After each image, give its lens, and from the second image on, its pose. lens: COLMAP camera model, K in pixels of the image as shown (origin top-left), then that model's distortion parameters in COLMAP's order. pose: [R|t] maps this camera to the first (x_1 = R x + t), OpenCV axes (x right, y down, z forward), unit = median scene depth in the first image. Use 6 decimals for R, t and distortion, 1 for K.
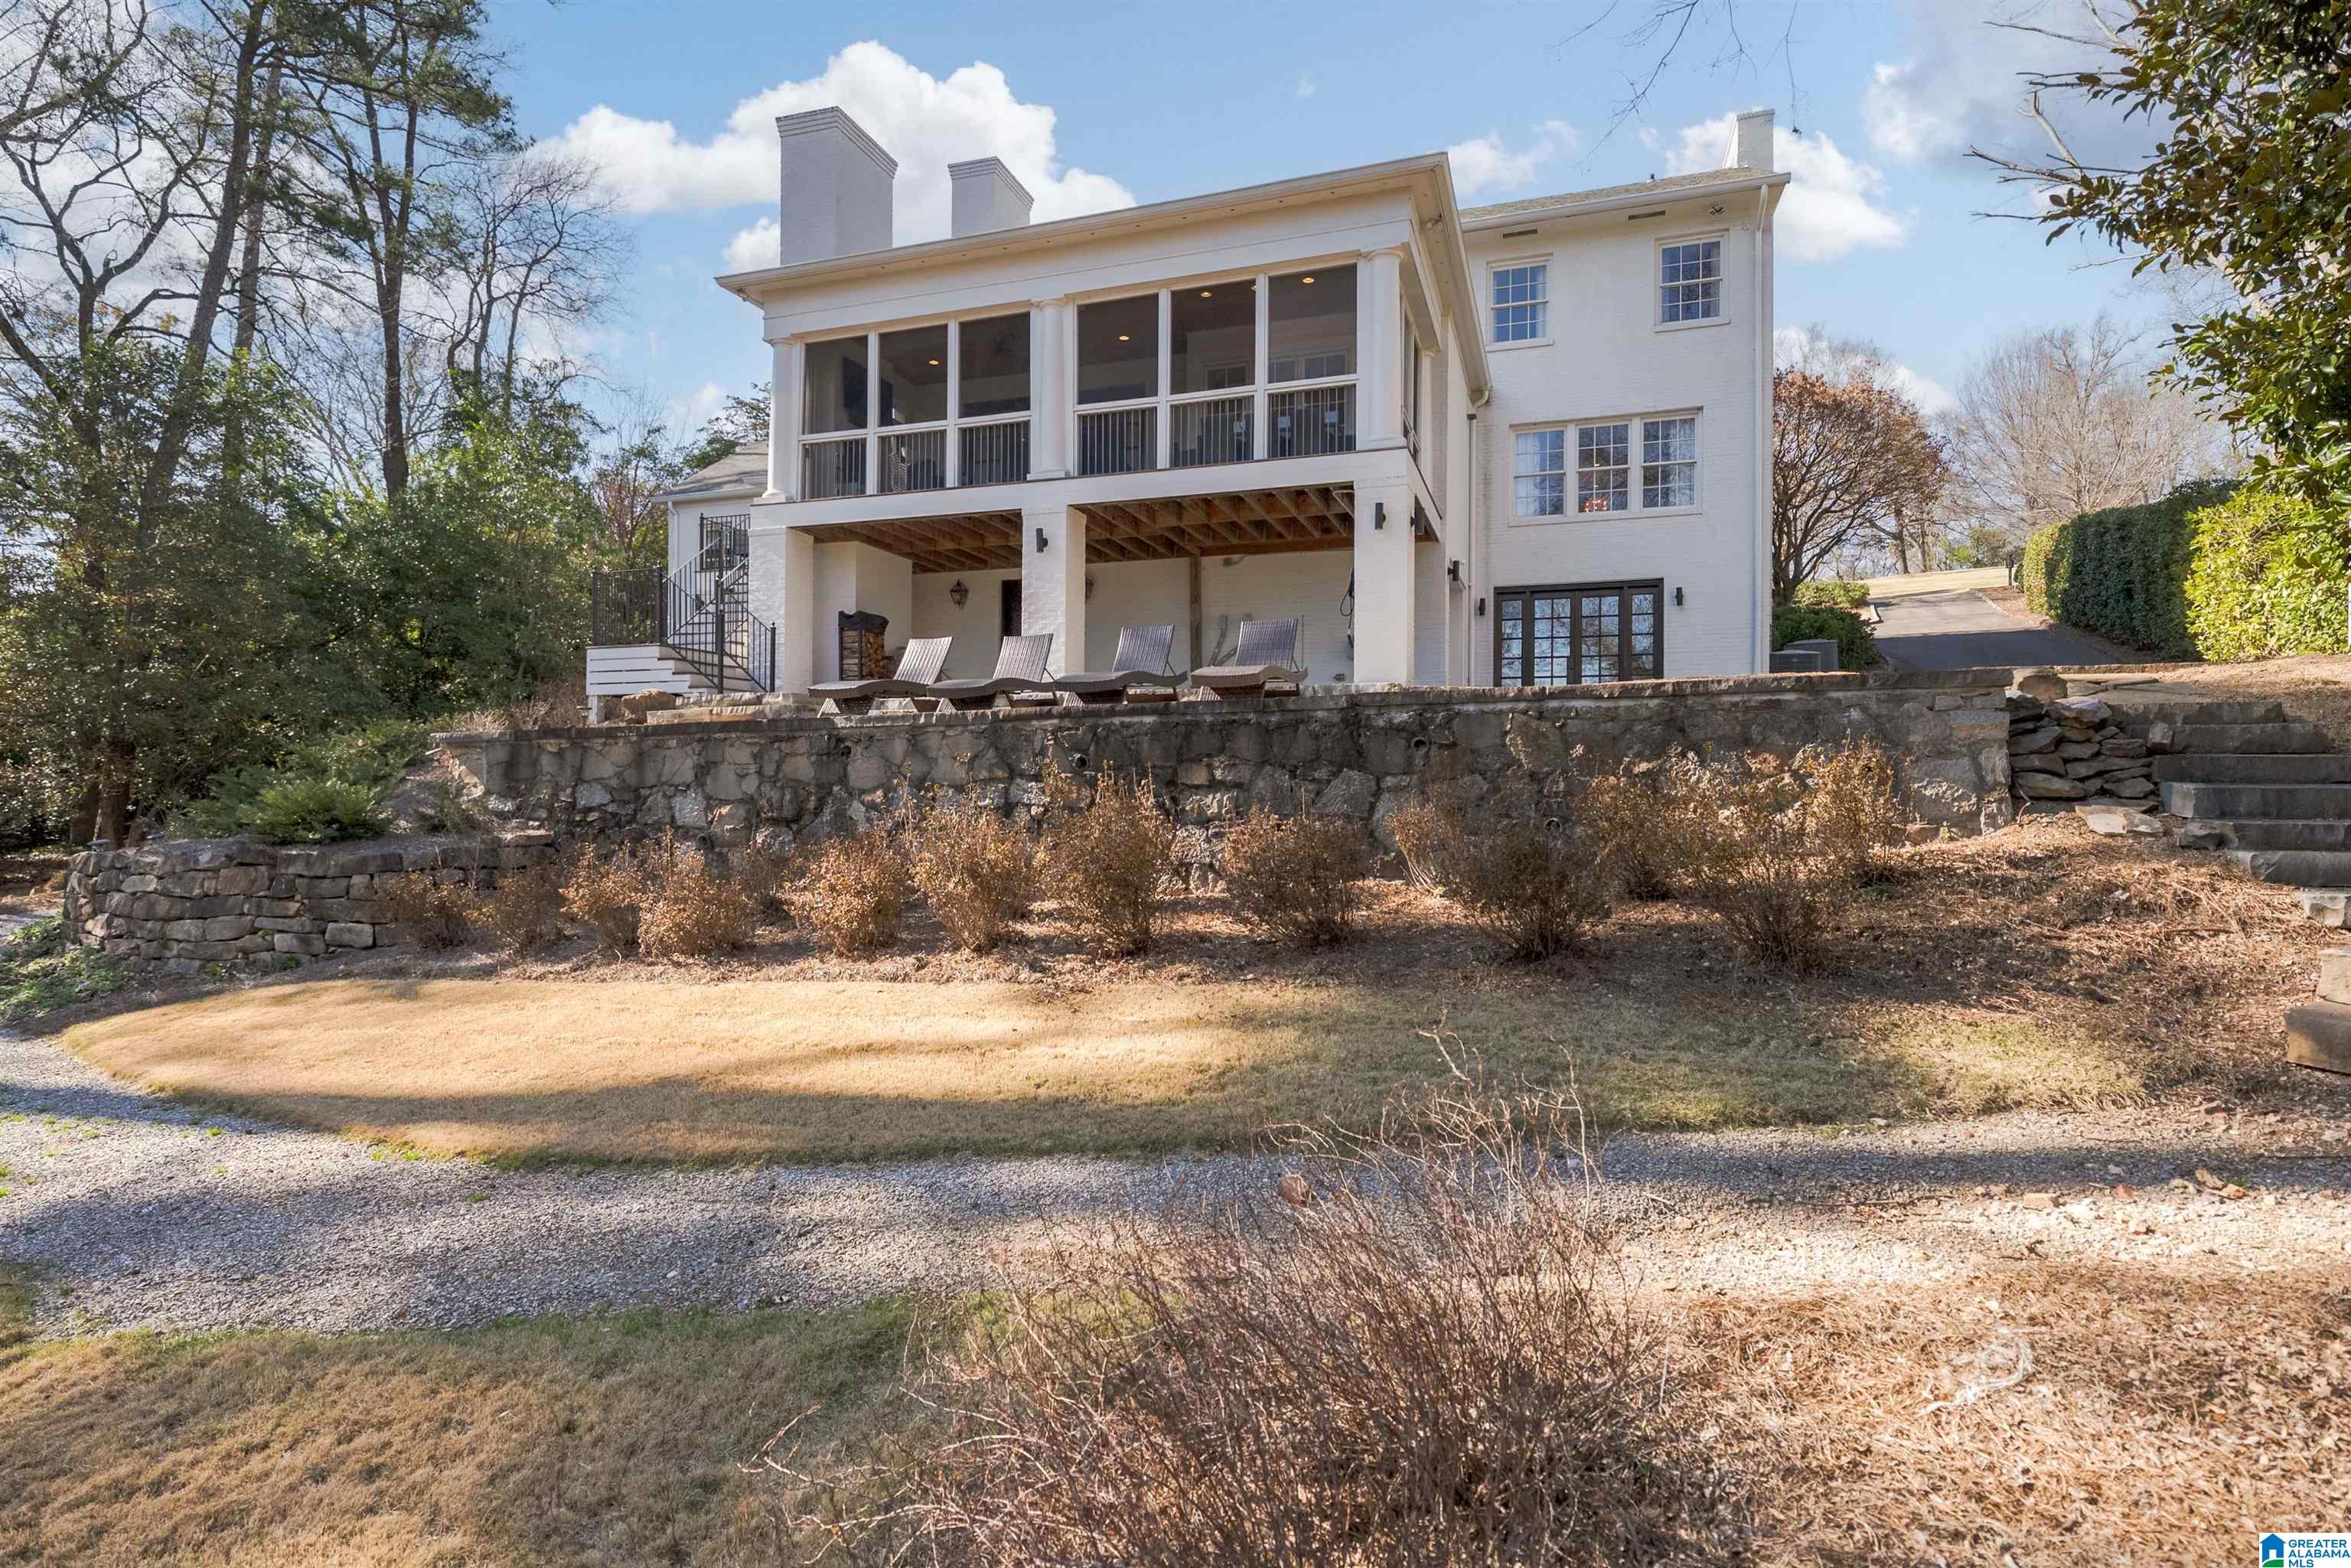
lens RADIAL K [[1161.2, 0, 1184.4], [0, 1161.2, 787.3], [0, 0, 1]] dist [0.003704, -0.001822]
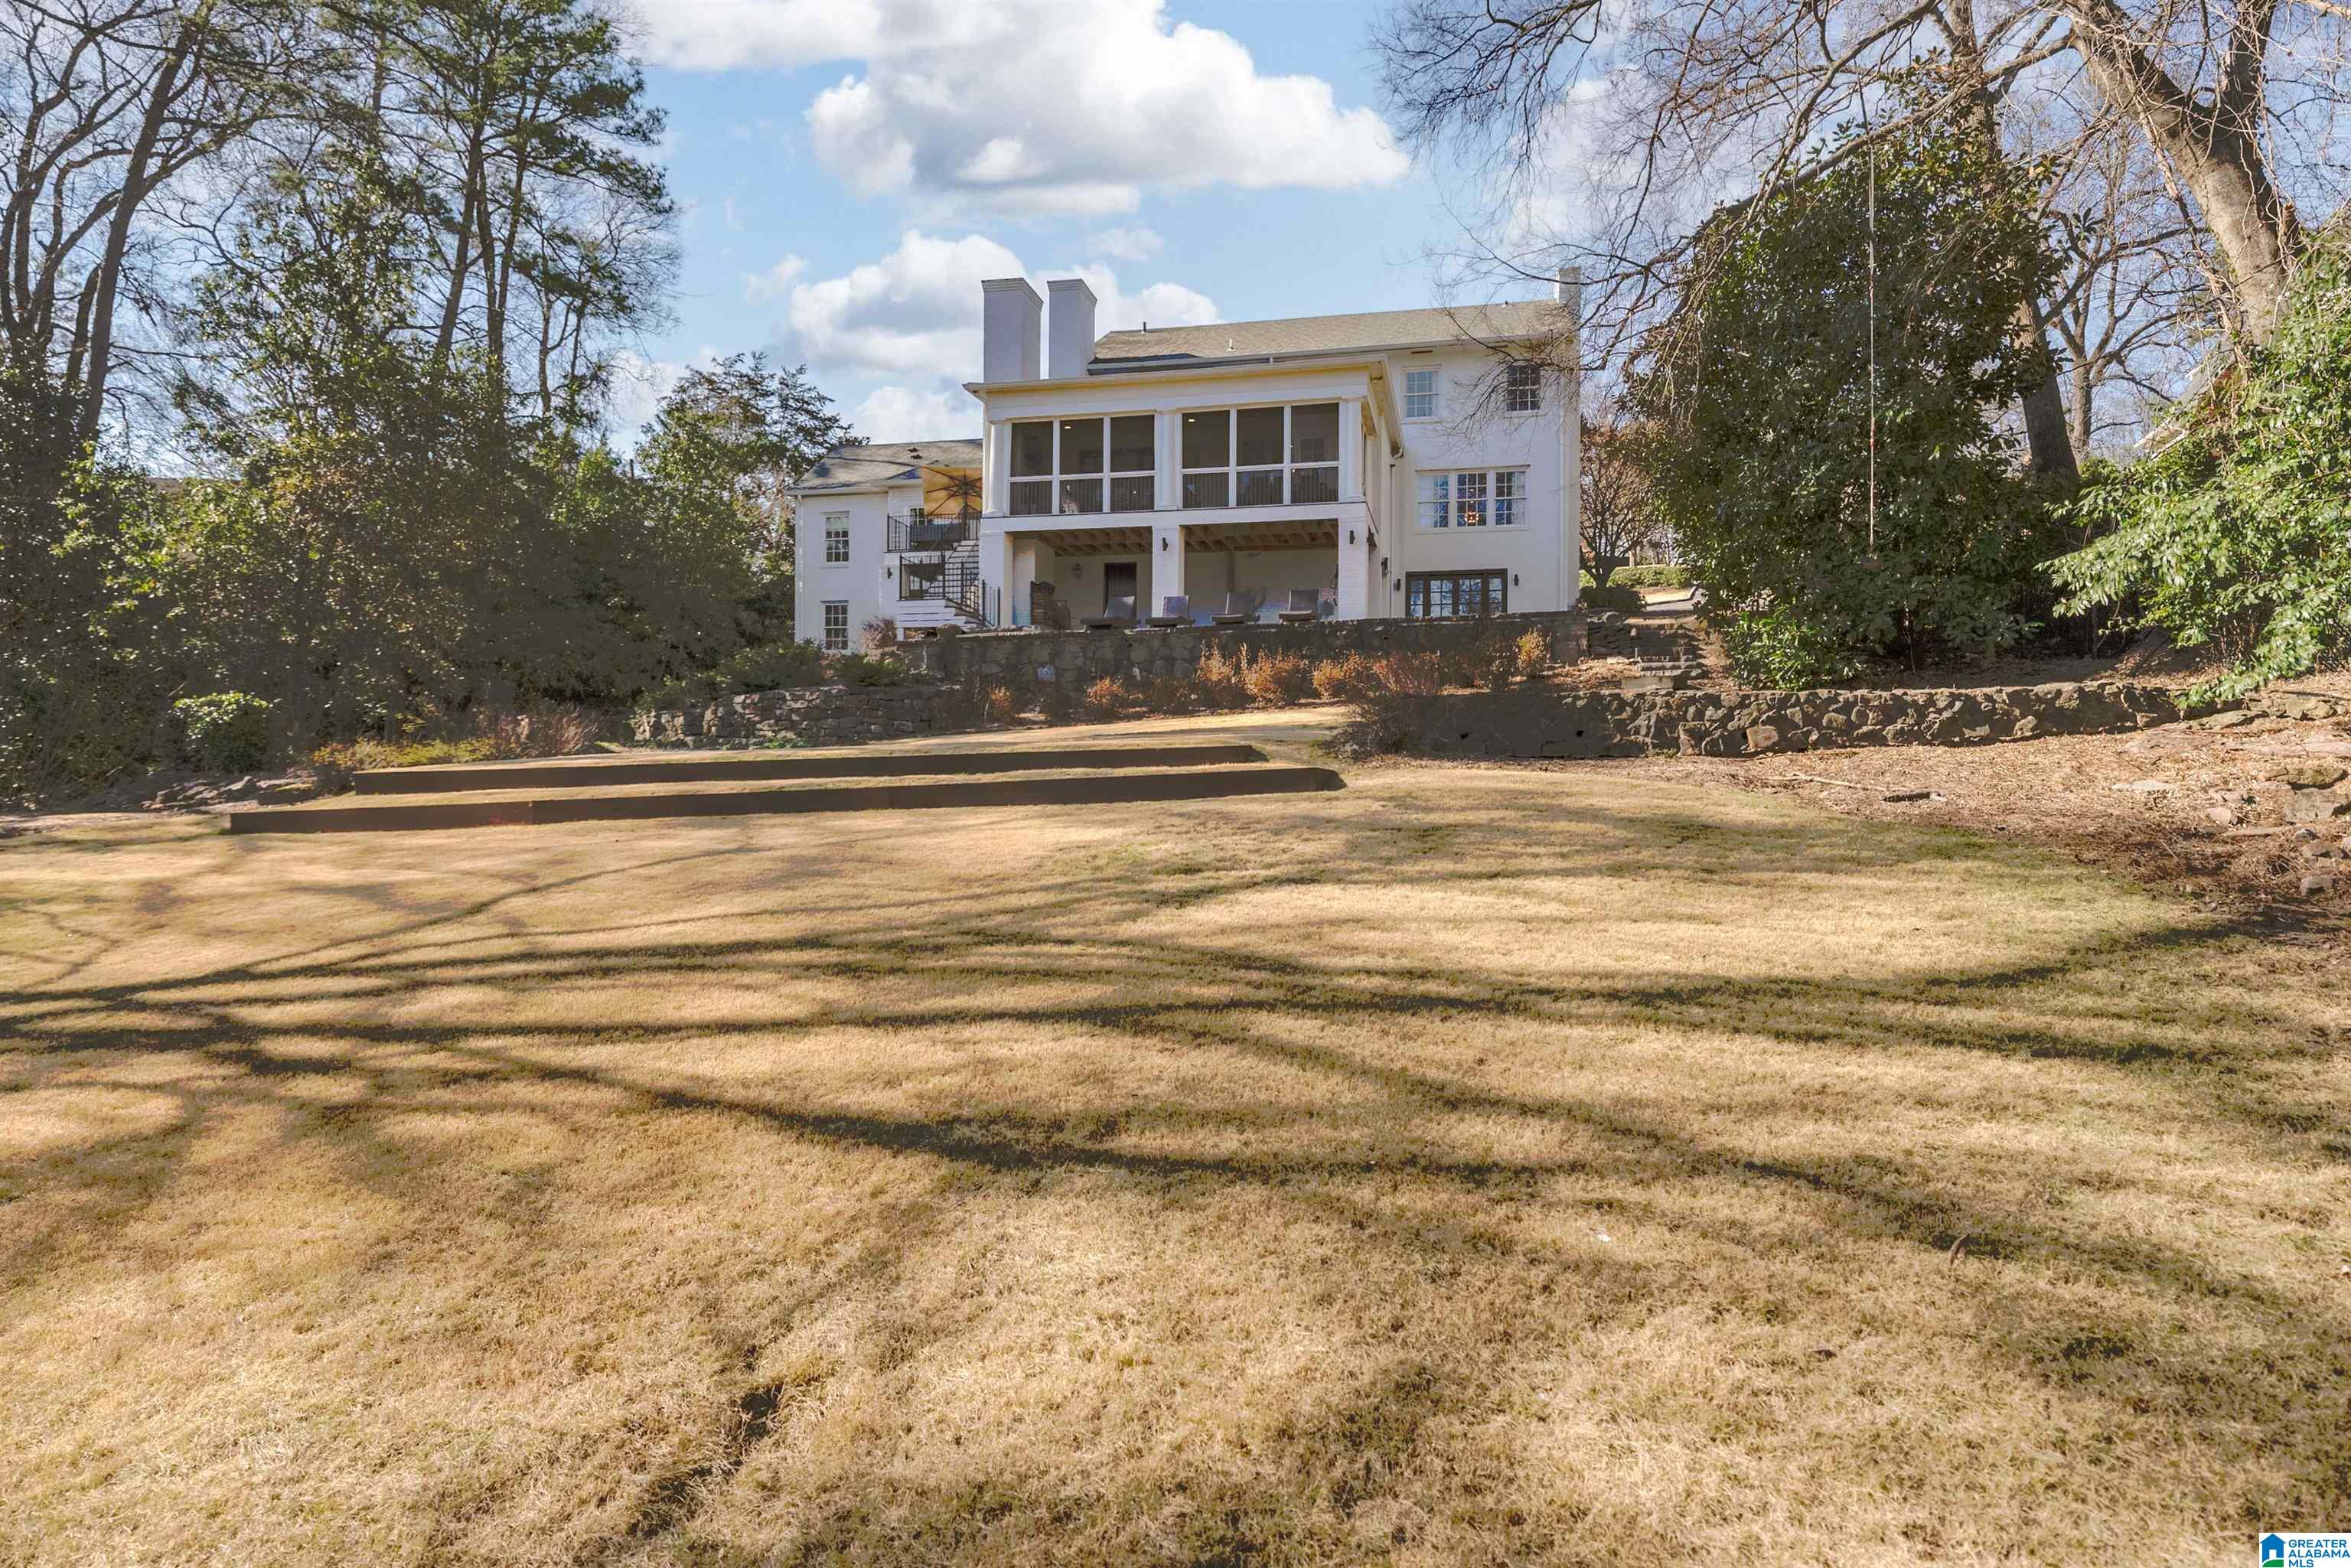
lens RADIAL K [[1329.0, 0, 1183.3], [0, 1329.0, 795.7], [0, 0, 1]] dist [0.007062, -0.004820]
pose [[0.994232, -0.001389, 0.107239, -0.313163], [0.000443, 0.999961, 0.008840, 0.158651], [-0.107247, -0.008742, 0.994194, -1.053199]]
